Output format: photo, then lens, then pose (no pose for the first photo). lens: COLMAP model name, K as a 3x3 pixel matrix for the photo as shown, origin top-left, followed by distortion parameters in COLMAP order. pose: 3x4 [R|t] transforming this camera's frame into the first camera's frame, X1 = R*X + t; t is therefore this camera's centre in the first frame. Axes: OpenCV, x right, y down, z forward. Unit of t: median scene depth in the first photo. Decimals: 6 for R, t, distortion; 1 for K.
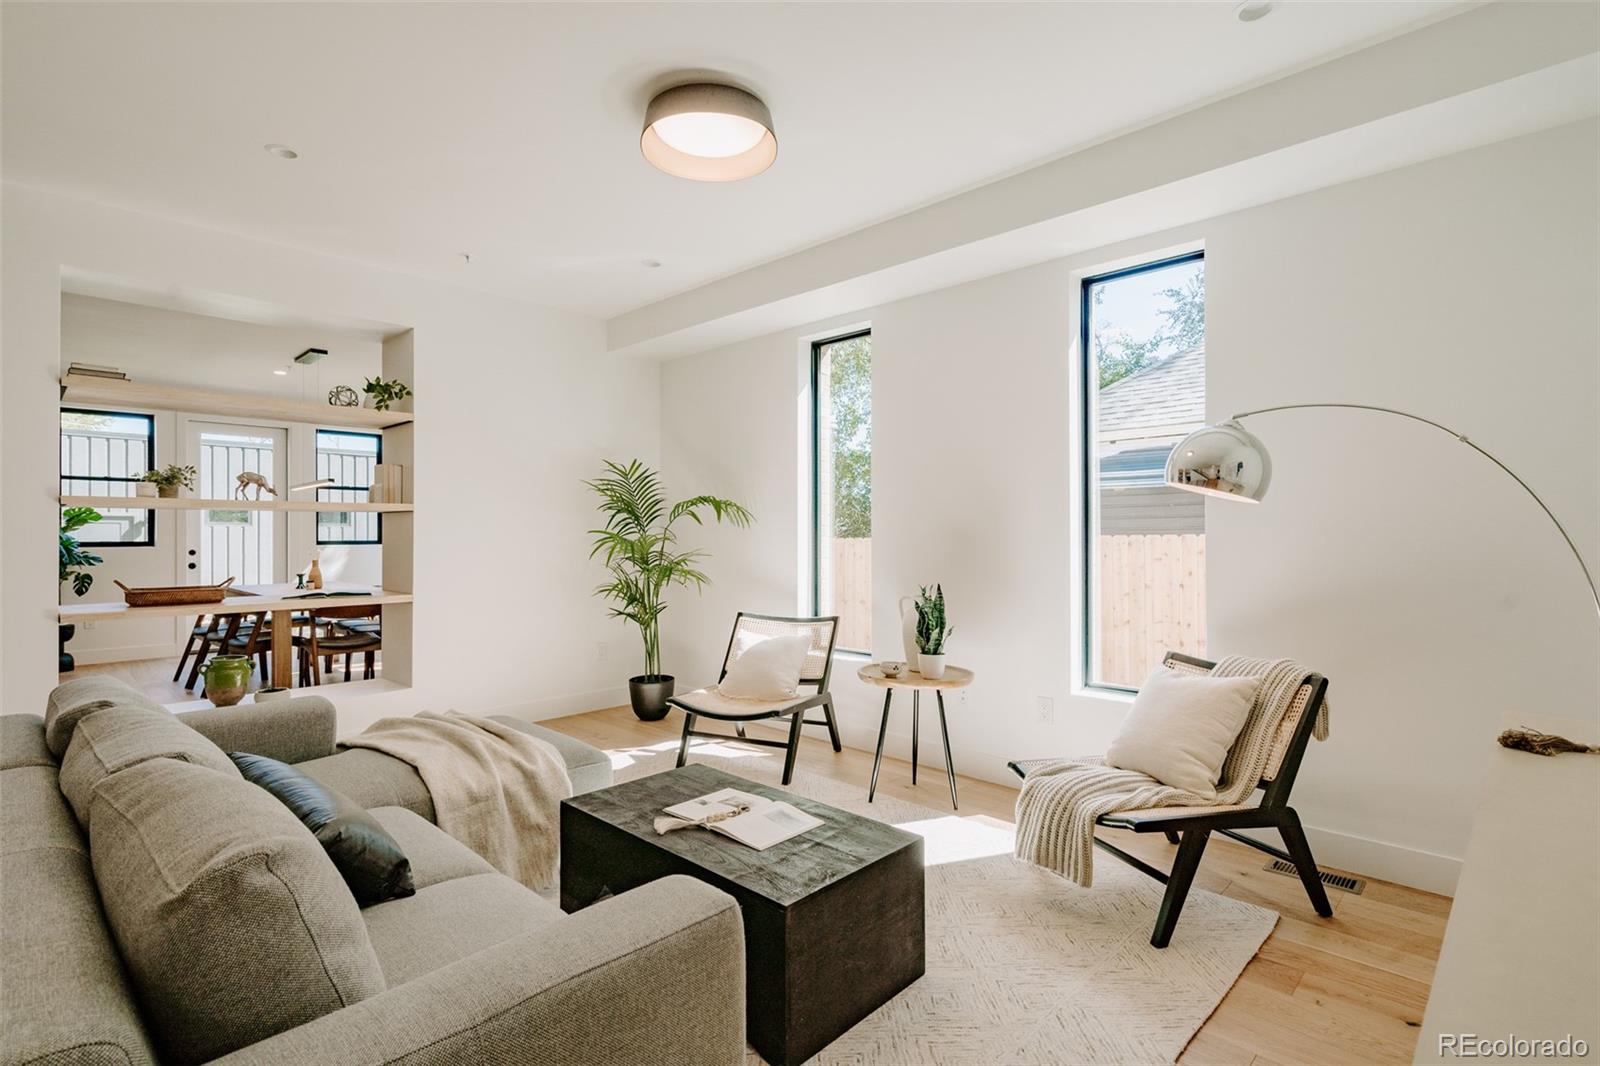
lens RADIAL K [[771.9, 0, 794.4], [0, 771.9, 532.6], [0, 0, 1]] dist [0.000709, -0.000206]
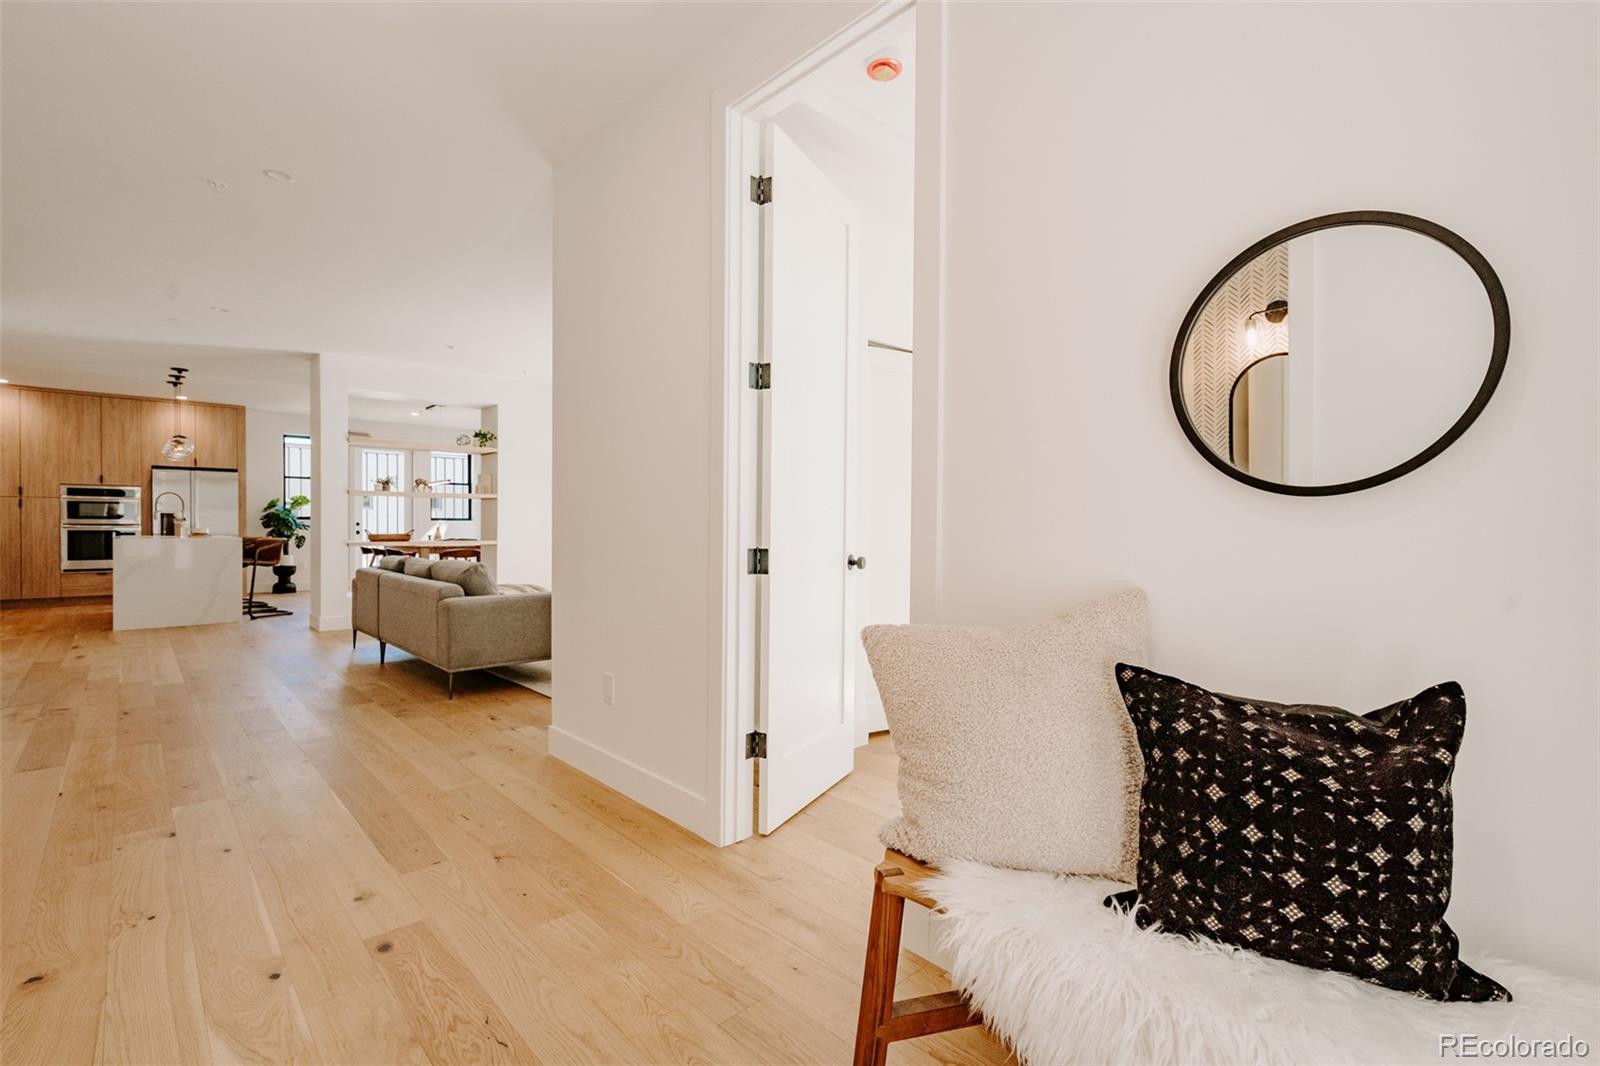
lens RADIAL K [[728.7, 0, 795.4], [0, 728.7, 531.1], [0, 0, 1]] dist [-0.001954, 0.000774]
pose [[0.998599, 0.007813, -0.052343, 0.359900], [-0.007229, 0.999910, 0.011346, 0.029501], [0.052427, -0.010951, 0.998565, -0.810518]]
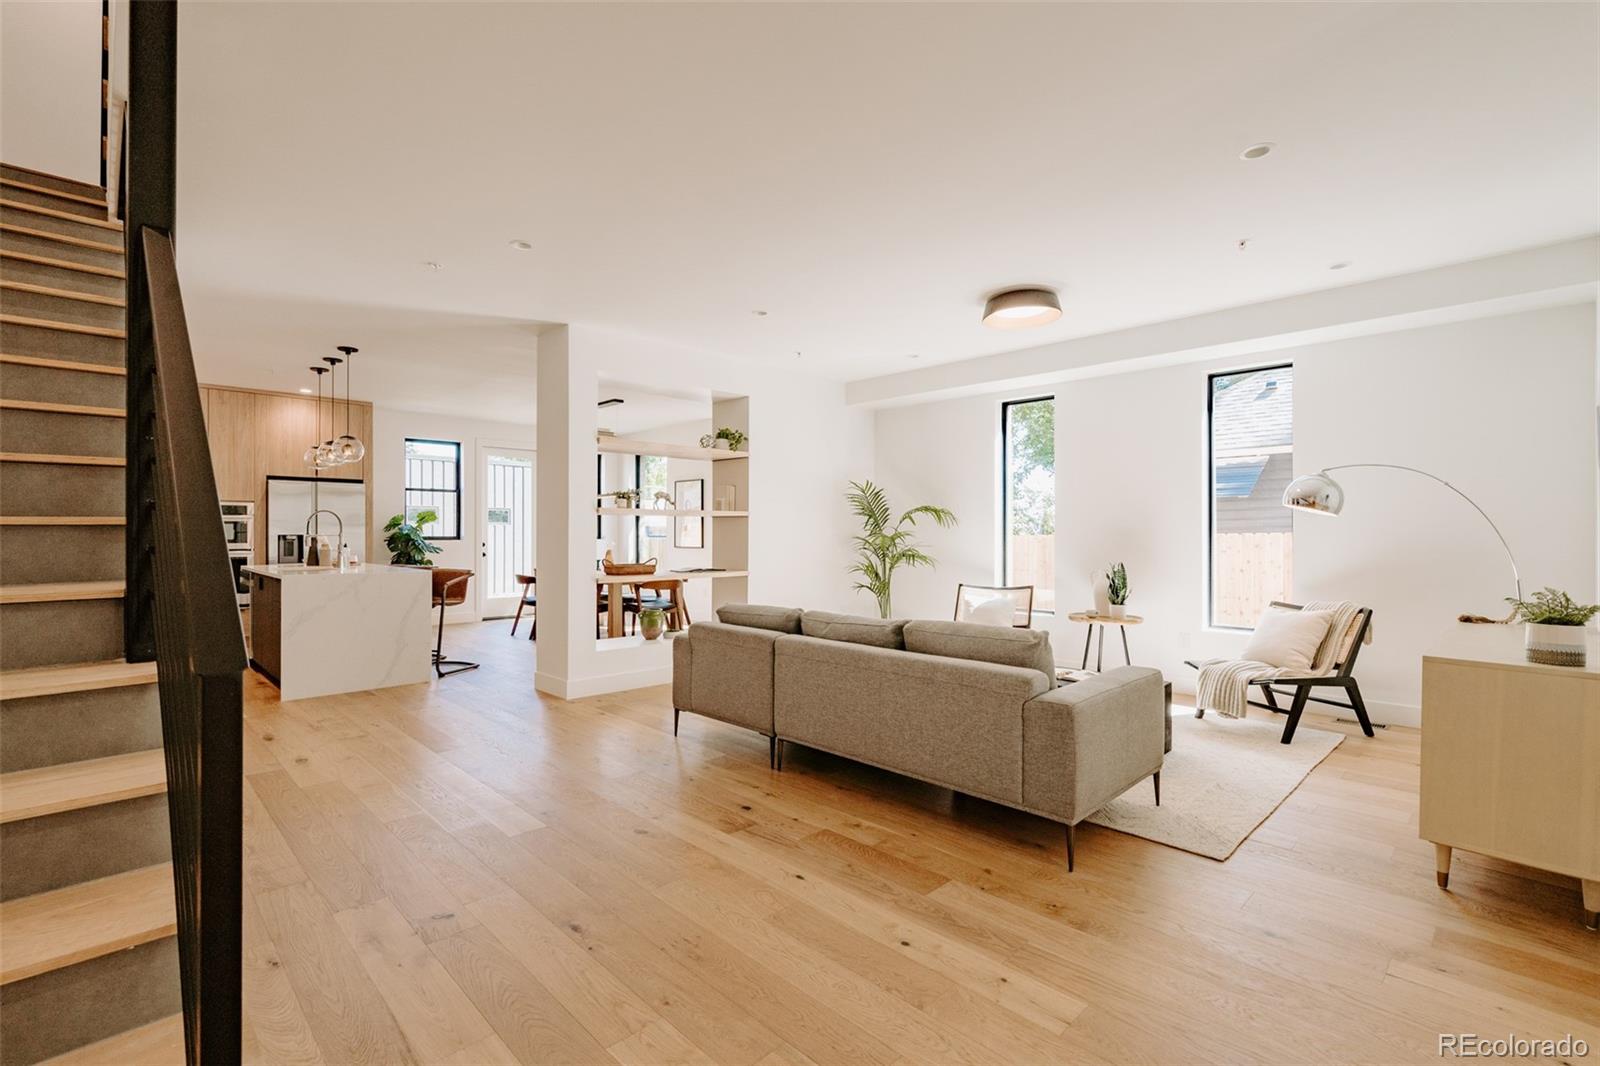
lens RADIAL K [[728.7, 0, 795.4], [0, 728.7, 531.1], [0, 0, 1]] dist [-0.001954, 0.000774]
pose [[0.999609, 0.003423, -0.027742, -0.361763], [-0.003473, 0.999992, -0.001749, 0.003716], [0.027735, 0.001845, 0.999614, -0.440851]]
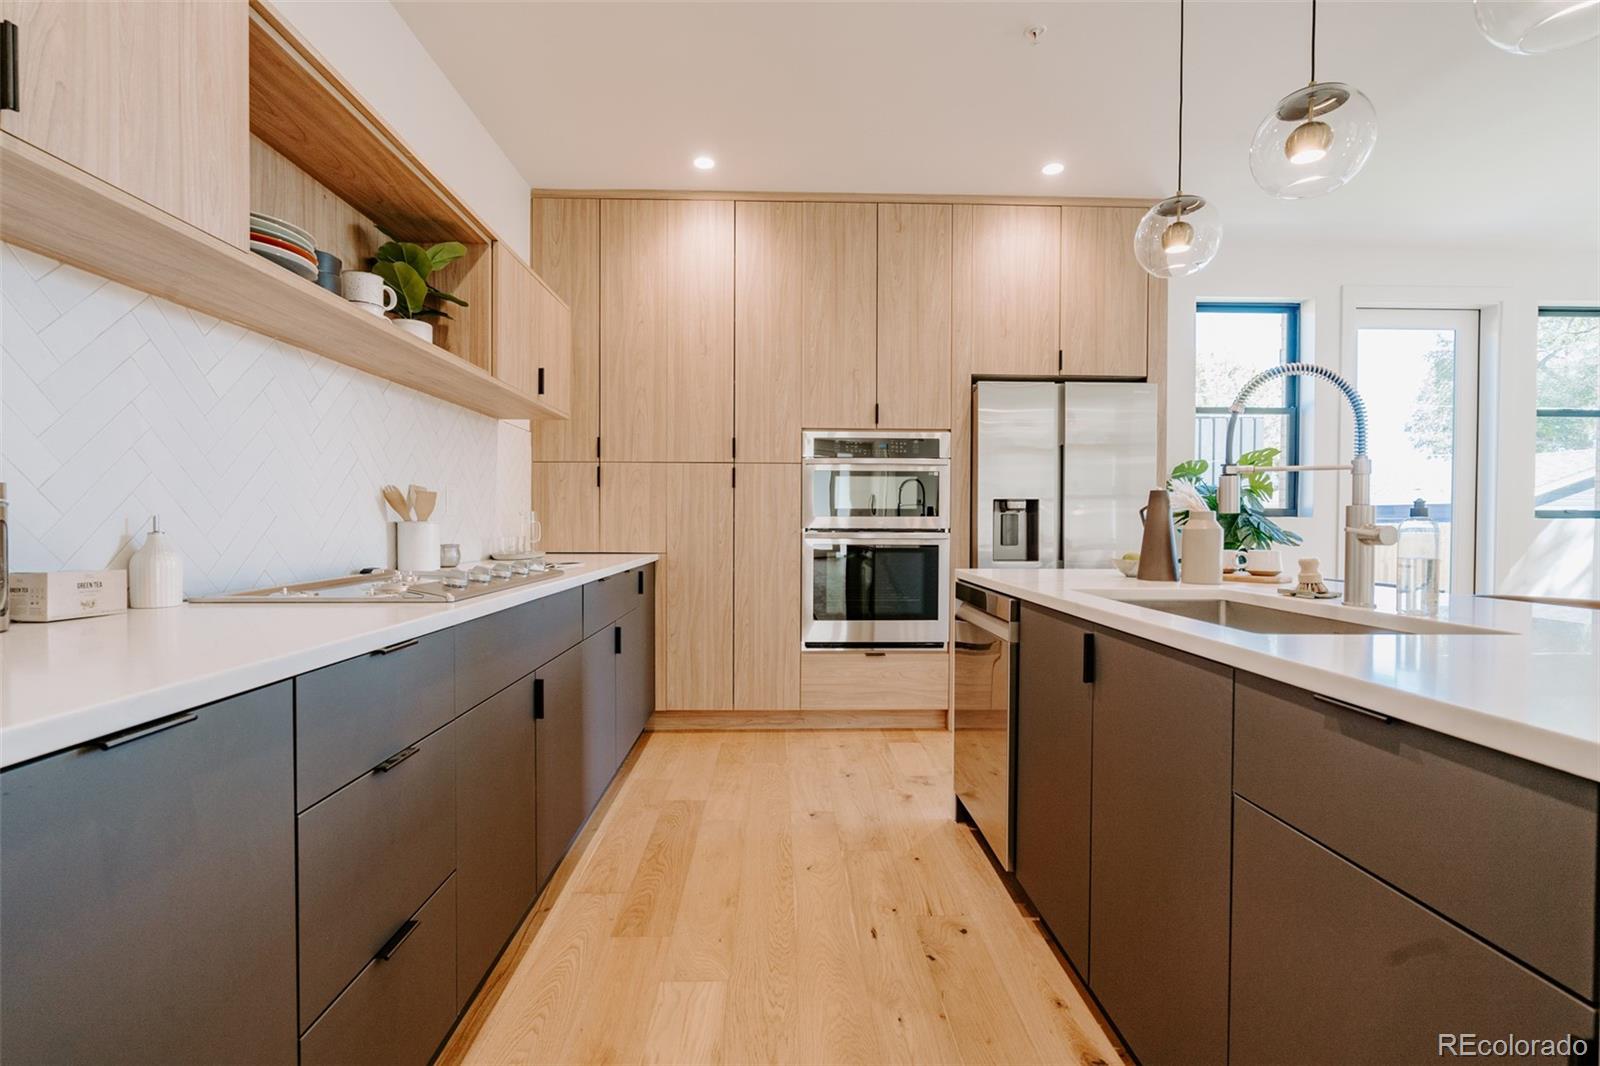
lens RADIAL K [[728.7, 0, 795.4], [0, 728.7, 531.1], [0, 0, 1]] dist [-0.001954, 0.000774]
pose [[0.712868, 0.030552, -0.700632, -1.219310], [-0.007785, 0.999334, 0.035657, 0.021216], [0.701255, -0.019964, 0.712631, 0.516009]]
